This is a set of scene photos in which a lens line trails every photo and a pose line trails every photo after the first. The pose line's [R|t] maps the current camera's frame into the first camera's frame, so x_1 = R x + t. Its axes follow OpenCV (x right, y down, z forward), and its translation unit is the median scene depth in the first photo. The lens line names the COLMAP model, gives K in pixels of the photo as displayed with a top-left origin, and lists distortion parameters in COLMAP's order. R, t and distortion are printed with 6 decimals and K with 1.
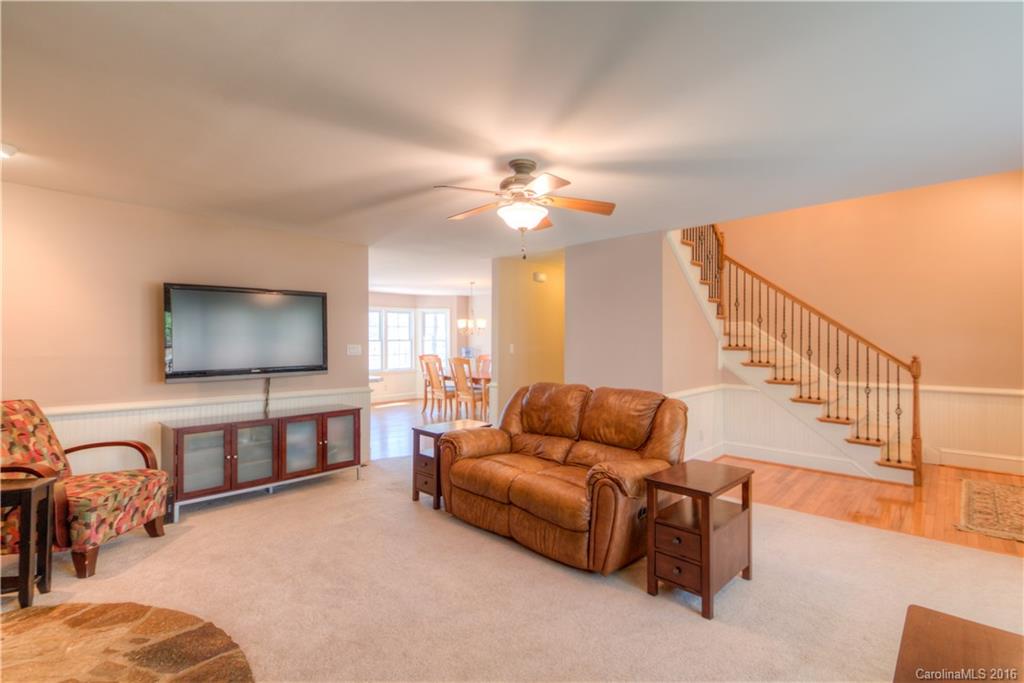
lens RADIAL K [[473.1, 0, 514.2], [0, 473.1, 342.0], [0, 0, 1]] dist [0.004664, 0.000092]
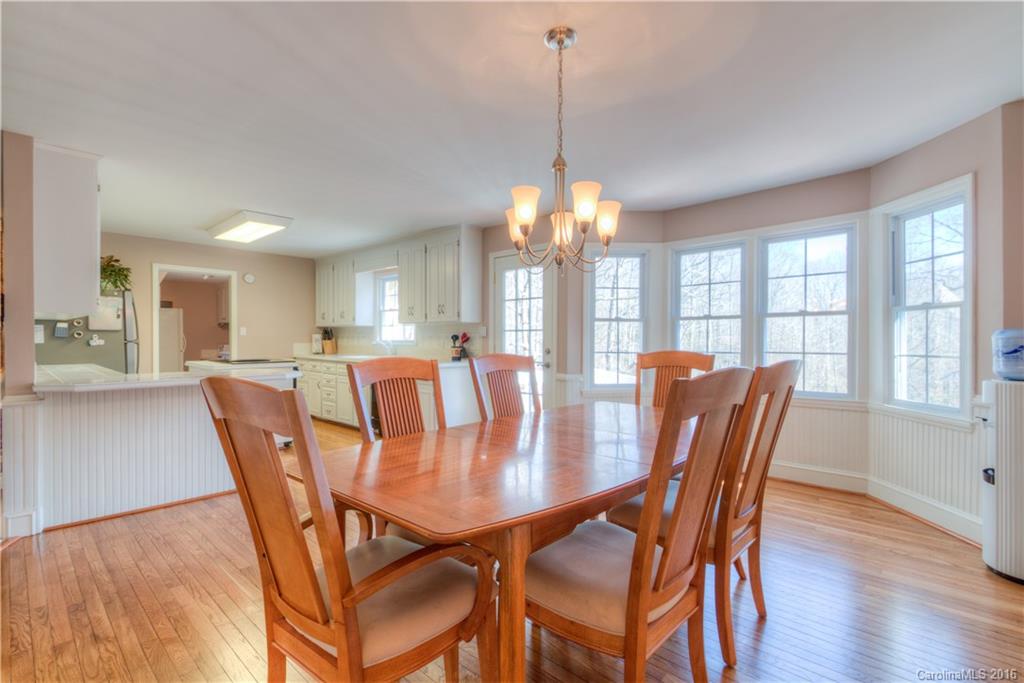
lens RADIAL K [[476.9, 0, 512.0], [0, 476.9, 341.5], [0, 0, 1]] dist [0.001552, -0.000750]
pose [[-0.017435, 0.004974, -0.999836, 0.247302], [0.000692, 0.999987, 0.004963, 0.032598], [0.999848, -0.000605, -0.017439, 1.619854]]
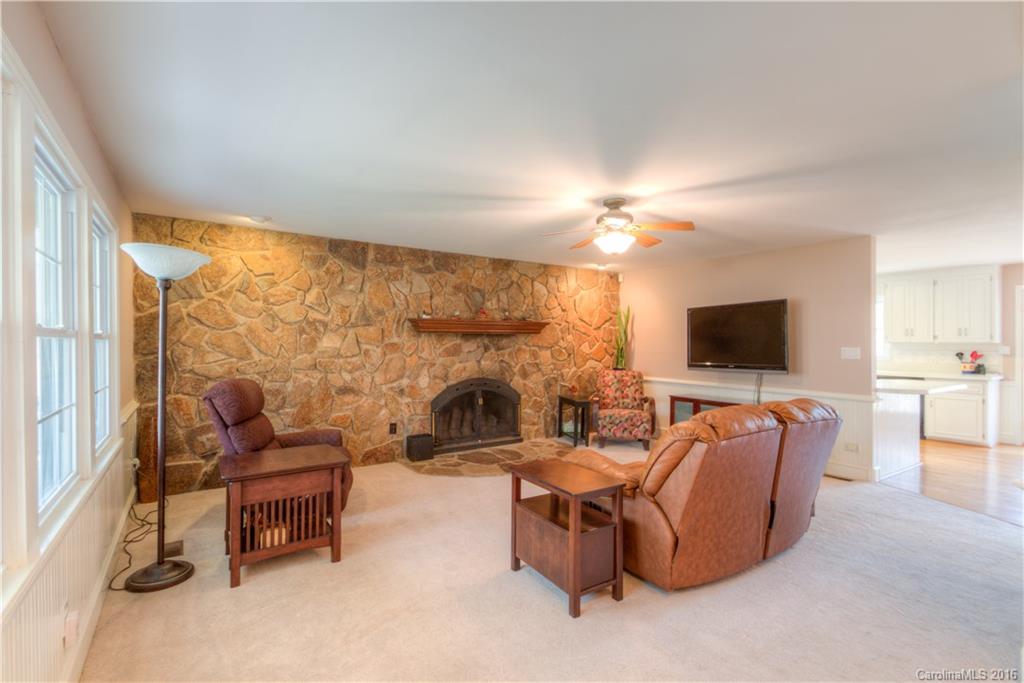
lens RADIAL K [[473.1, 0, 514.2], [0, 473.1, 342.0], [0, 0, 1]] dist [0.004664, 0.000092]
pose [[-0.224352, -0.005083, -0.974495, 0.716406], [0.000557, 0.999986, -0.005344, -0.000331], [0.974508, -0.001742, -0.224346, 0.570006]]
